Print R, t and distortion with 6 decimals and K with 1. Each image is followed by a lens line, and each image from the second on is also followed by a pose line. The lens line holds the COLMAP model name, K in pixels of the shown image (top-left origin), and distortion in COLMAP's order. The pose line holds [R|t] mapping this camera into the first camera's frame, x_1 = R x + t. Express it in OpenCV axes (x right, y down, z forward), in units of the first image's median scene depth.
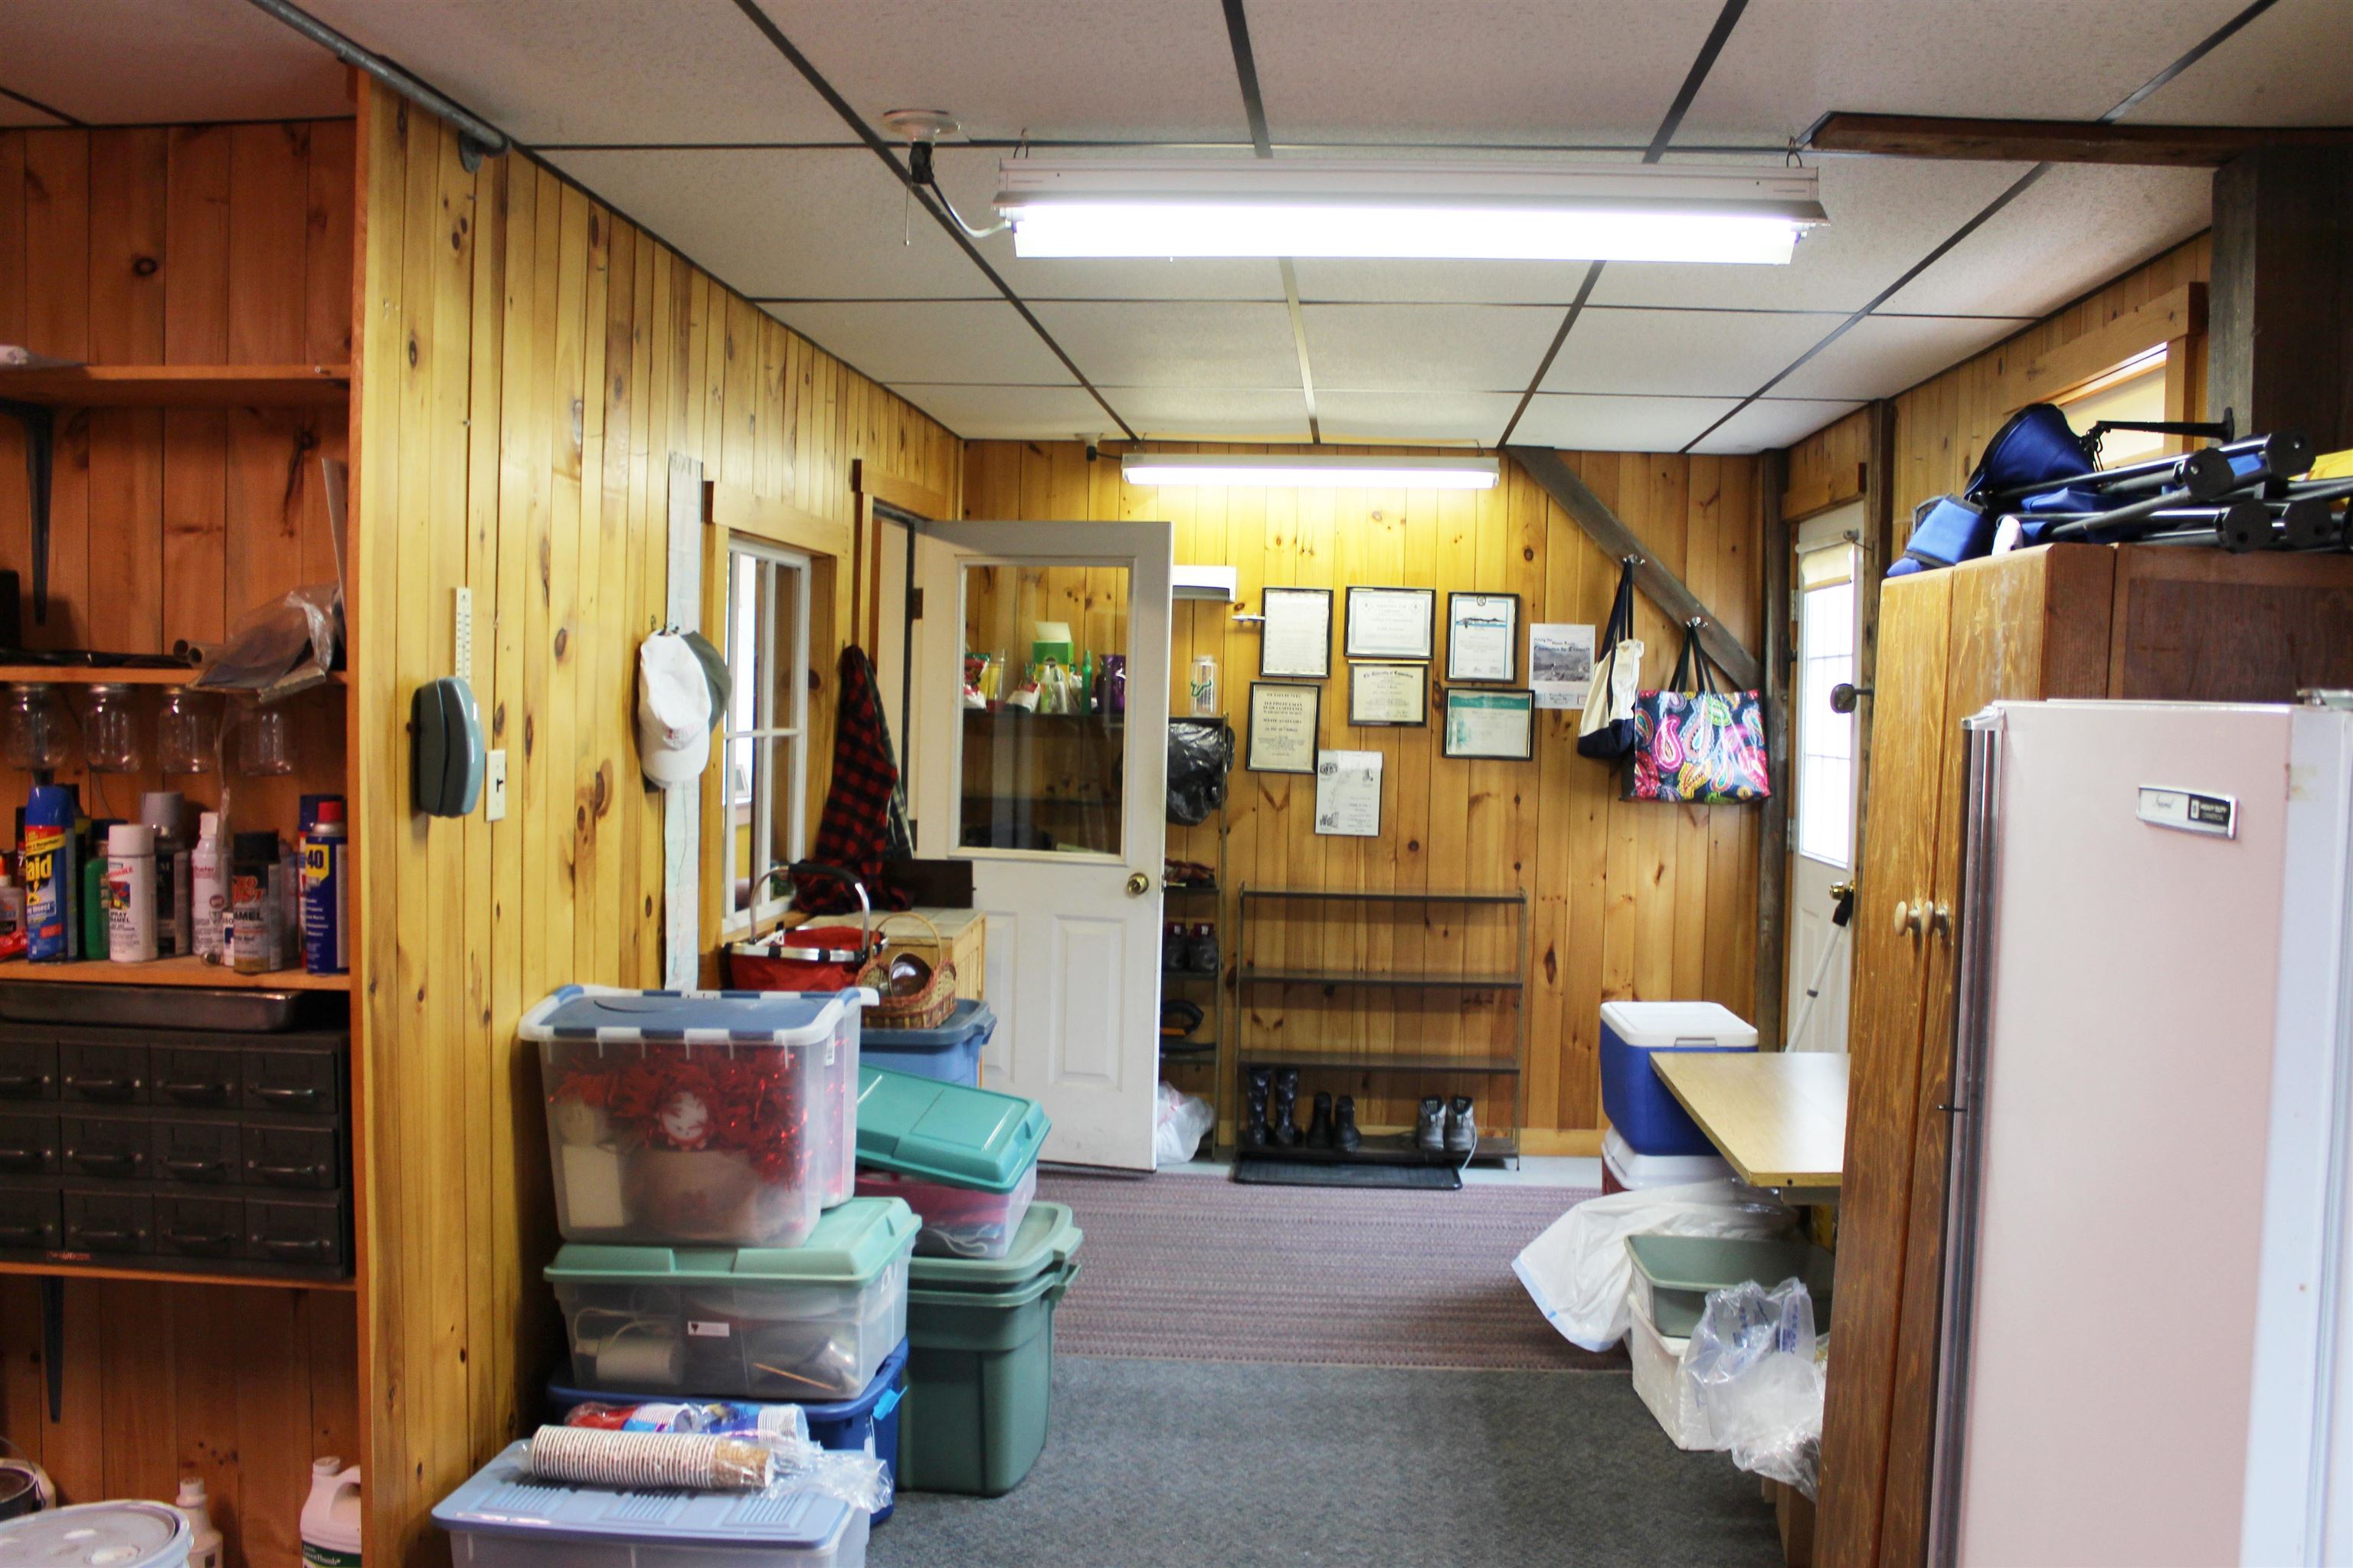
lens RADIAL K [[2044.8, 0, 1228.0], [0, 2044.8, 800.6], [0, 0, 1]] dist [-0.140984, 0.123118]
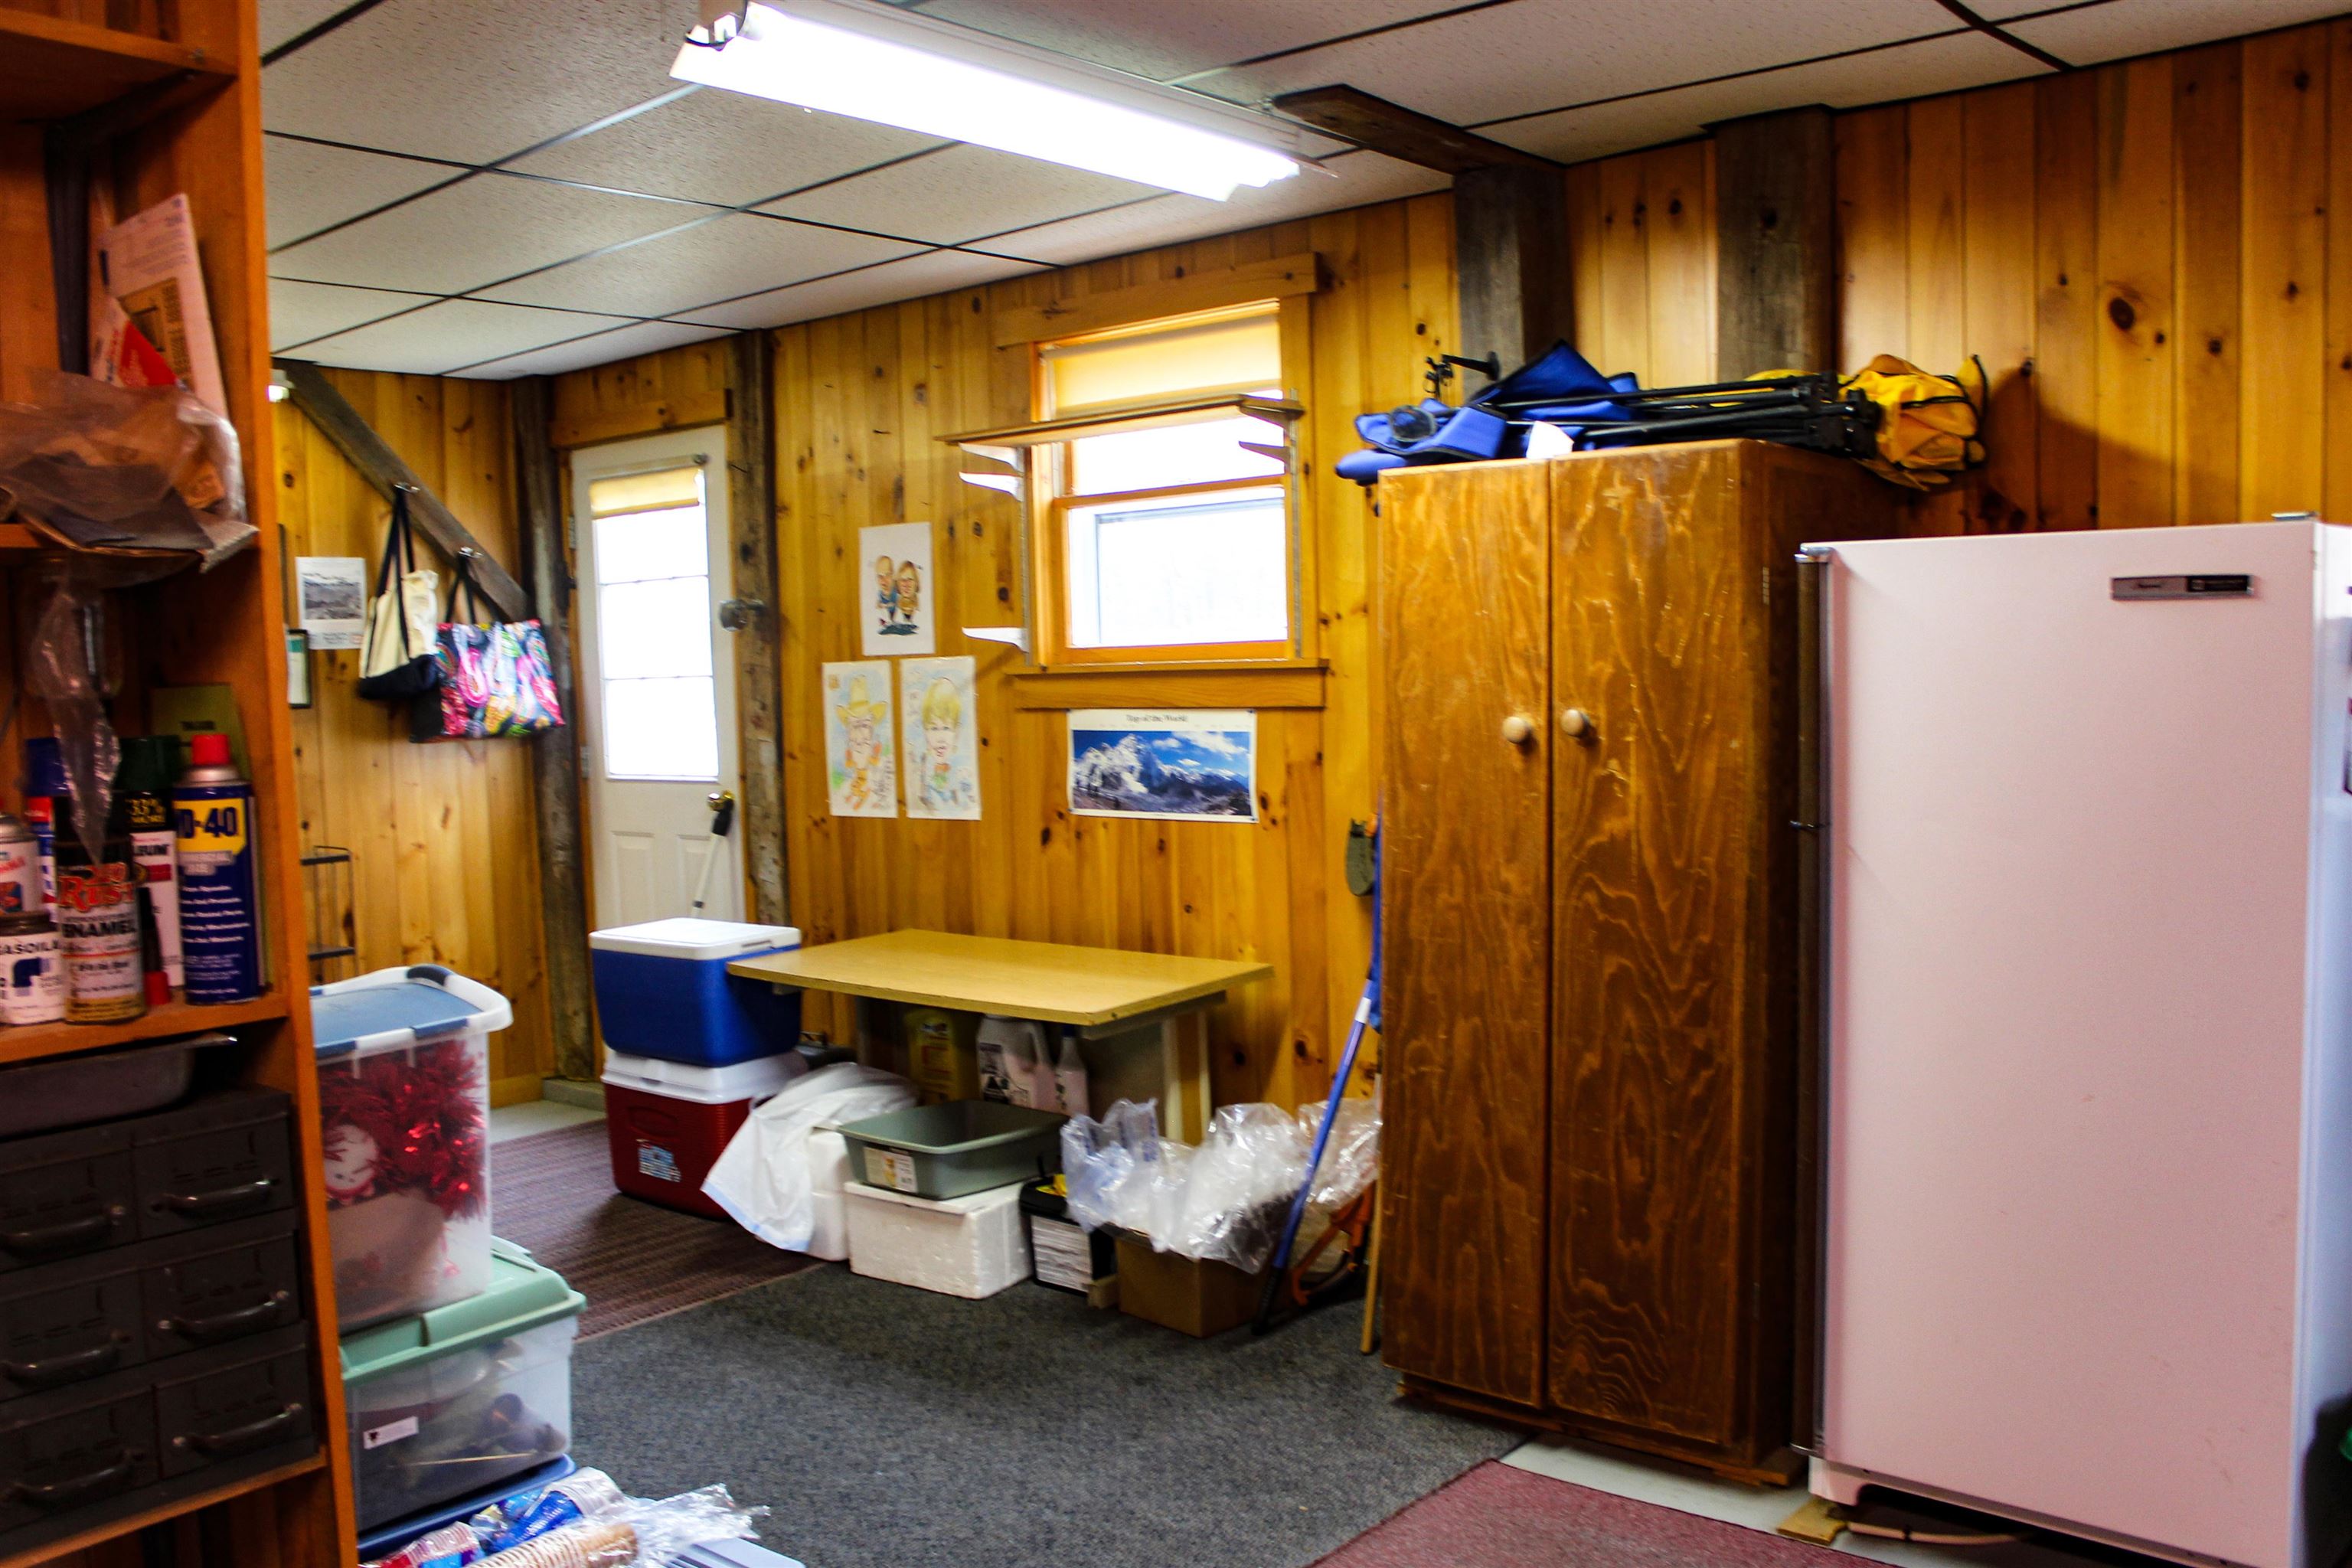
lens RADIAL K [[2043.9, 0, 1167.9], [0, 2043.9, 805.6], [0, 0, 1]] dist [-0.140984, 0.123118]
pose [[0.601912, -0.097770, 0.792555, -0.729606], [0.085905, 0.994645, 0.057459, 0.012150], [-0.793928, 0.033499, 0.607088, 0.344654]]
